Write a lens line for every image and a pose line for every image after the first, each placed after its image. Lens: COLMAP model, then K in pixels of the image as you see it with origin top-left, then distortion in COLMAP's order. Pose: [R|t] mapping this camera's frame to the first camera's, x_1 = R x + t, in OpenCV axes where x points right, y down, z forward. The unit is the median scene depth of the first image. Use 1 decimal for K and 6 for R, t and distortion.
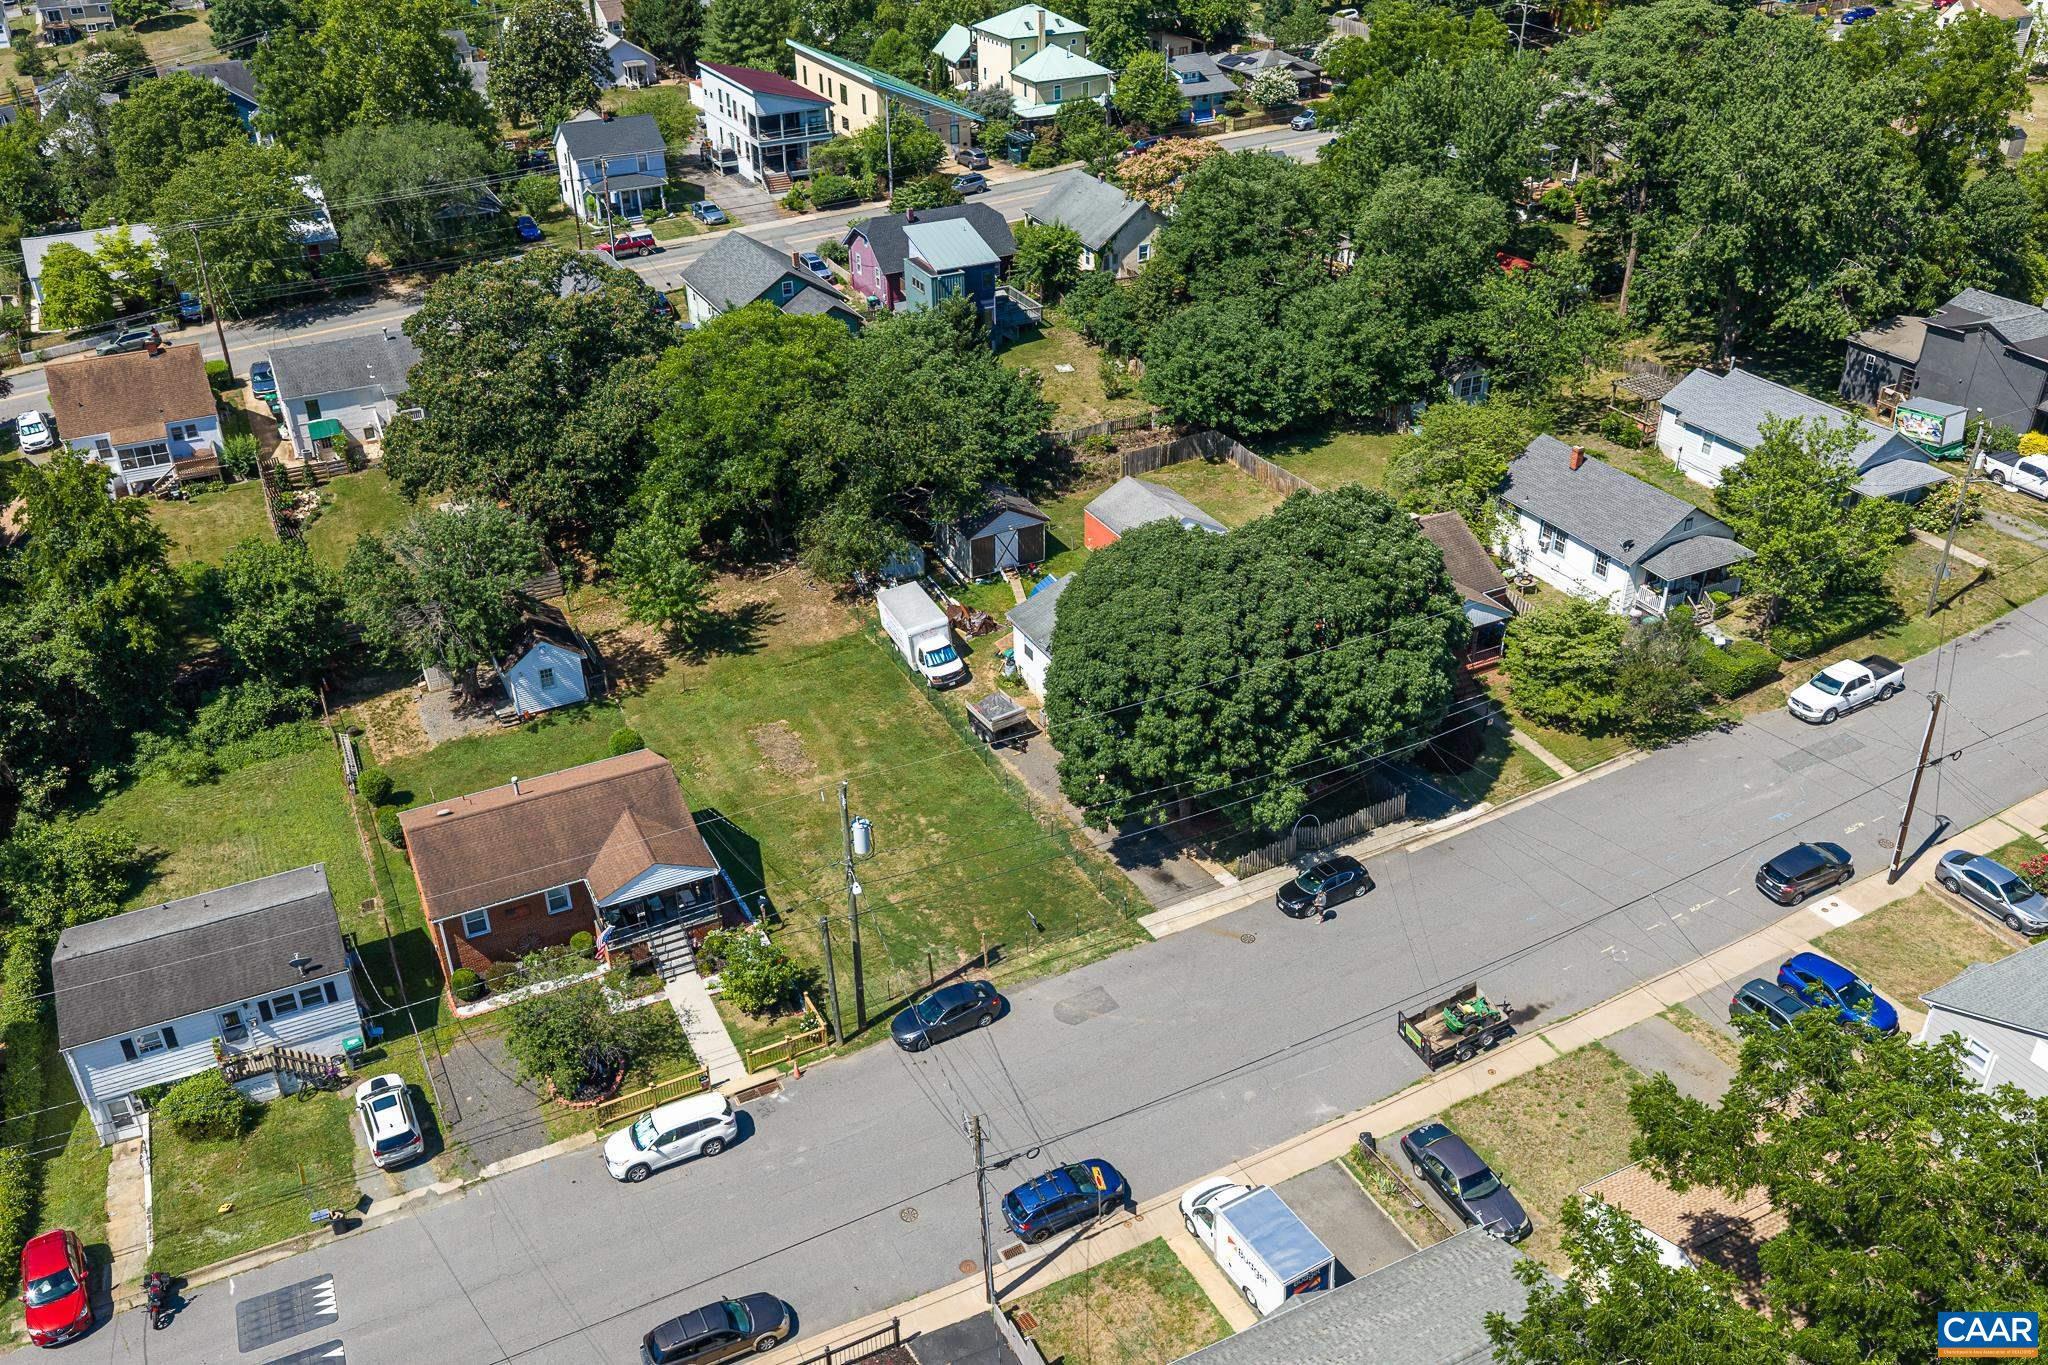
lens RADIAL K [[1673.9, 0, 1023.0], [0, 1673.9, 684.4], [0, 0, 1]] dist [0.011792, -0.024114]
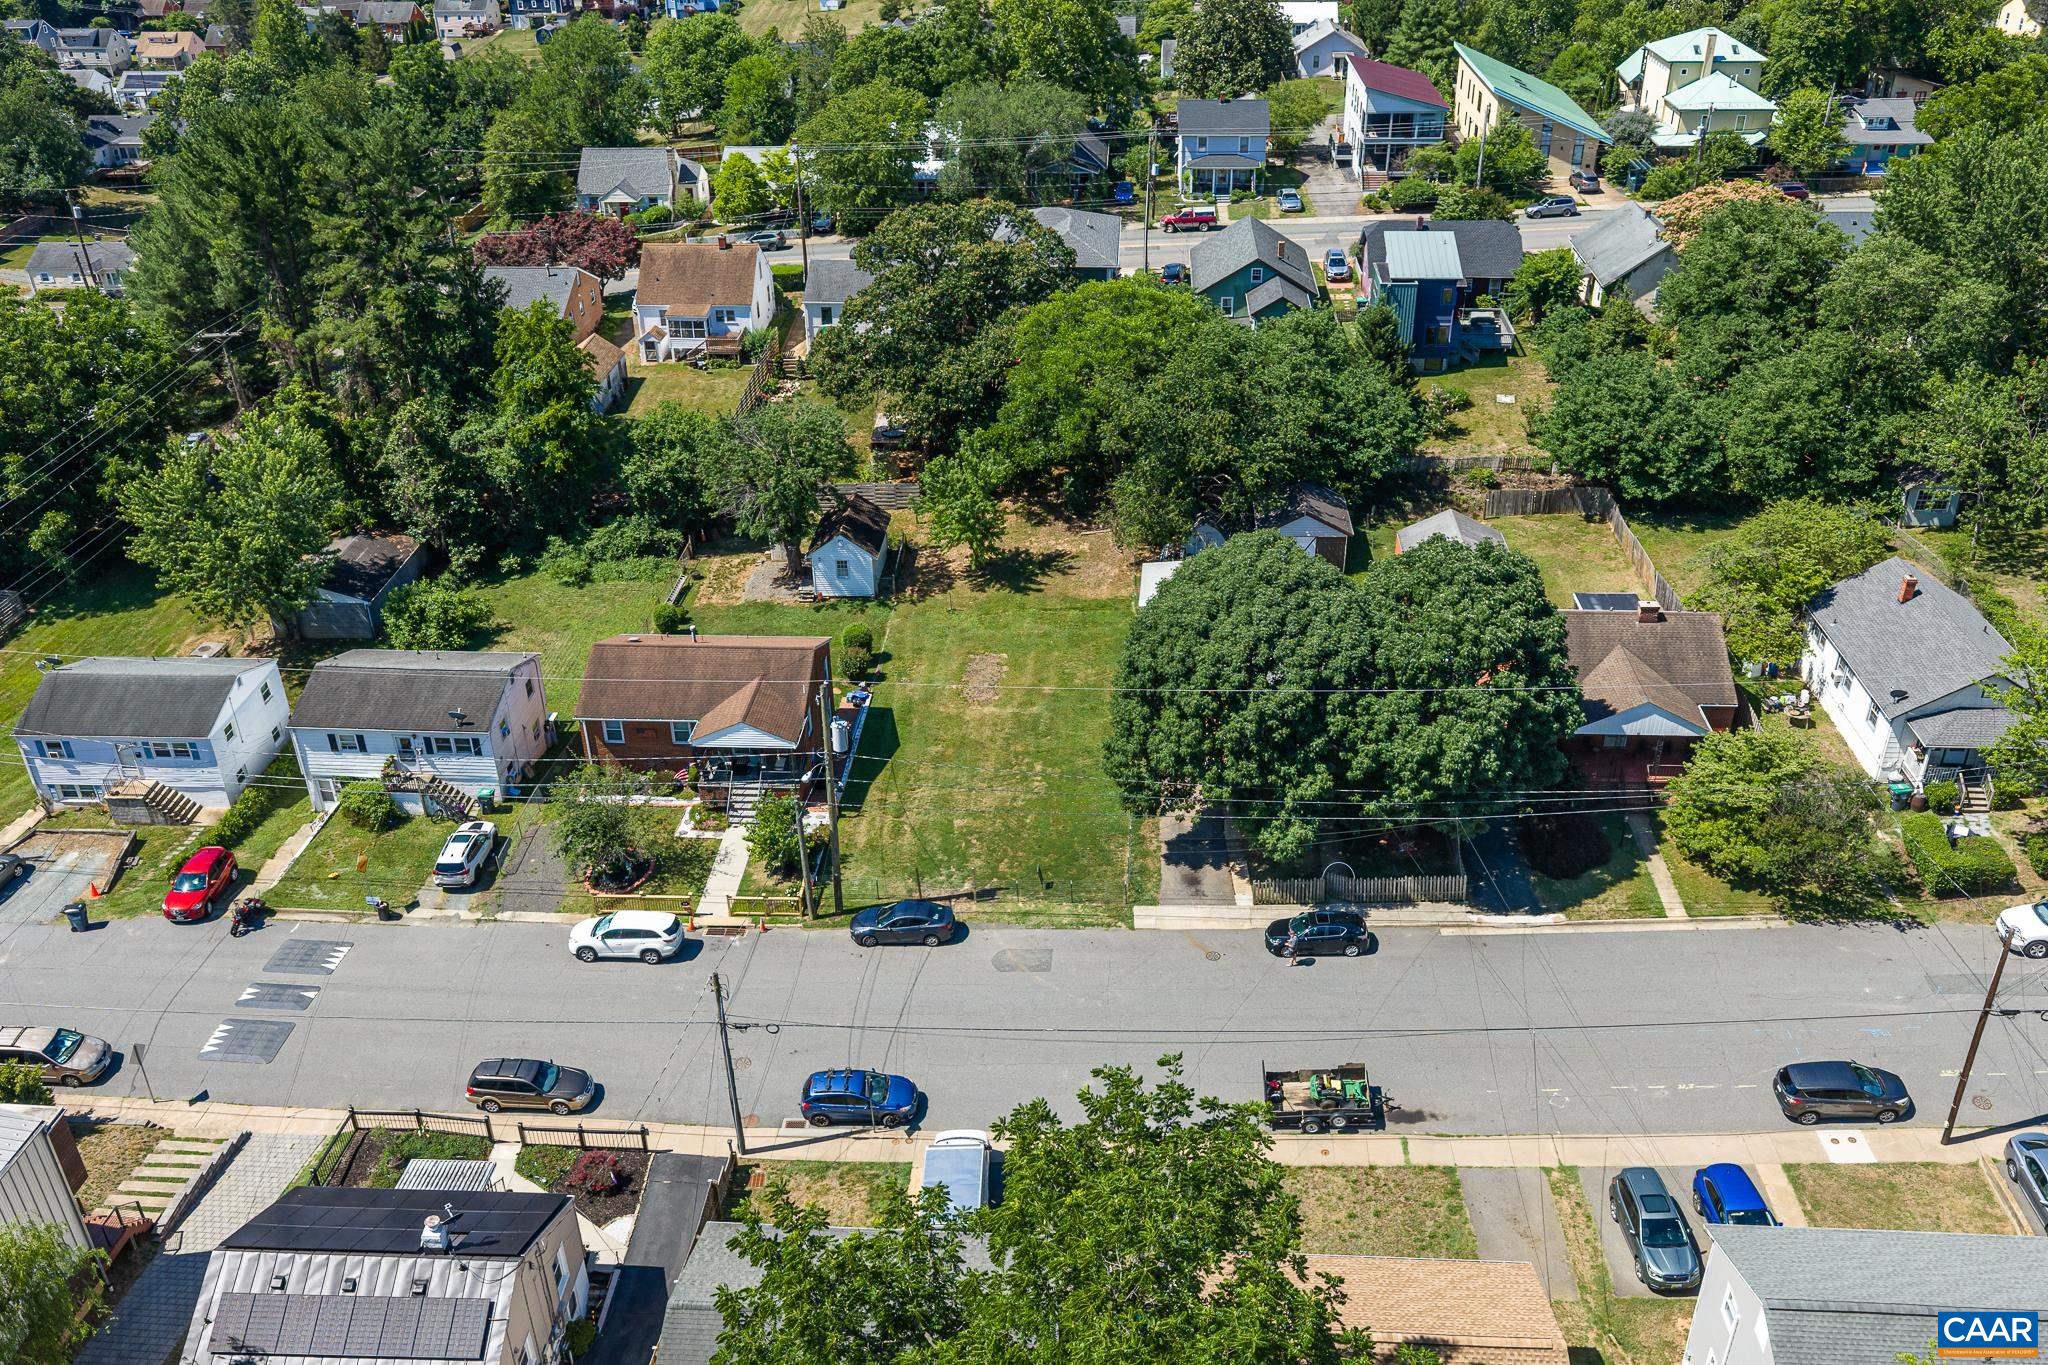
lens RADIAL K [[1673.9, 0, 1025.5], [0, 1673.9, 683.6], [0, 0, 1]] dist [0.011792, -0.024114]
pose [[0.865219, 0.252255, -0.433317, 0.355732], [-0.251882, 0.965935, 0.059376, -0.028717], [0.433534, 0.057771, 0.899284, 0.043807]]
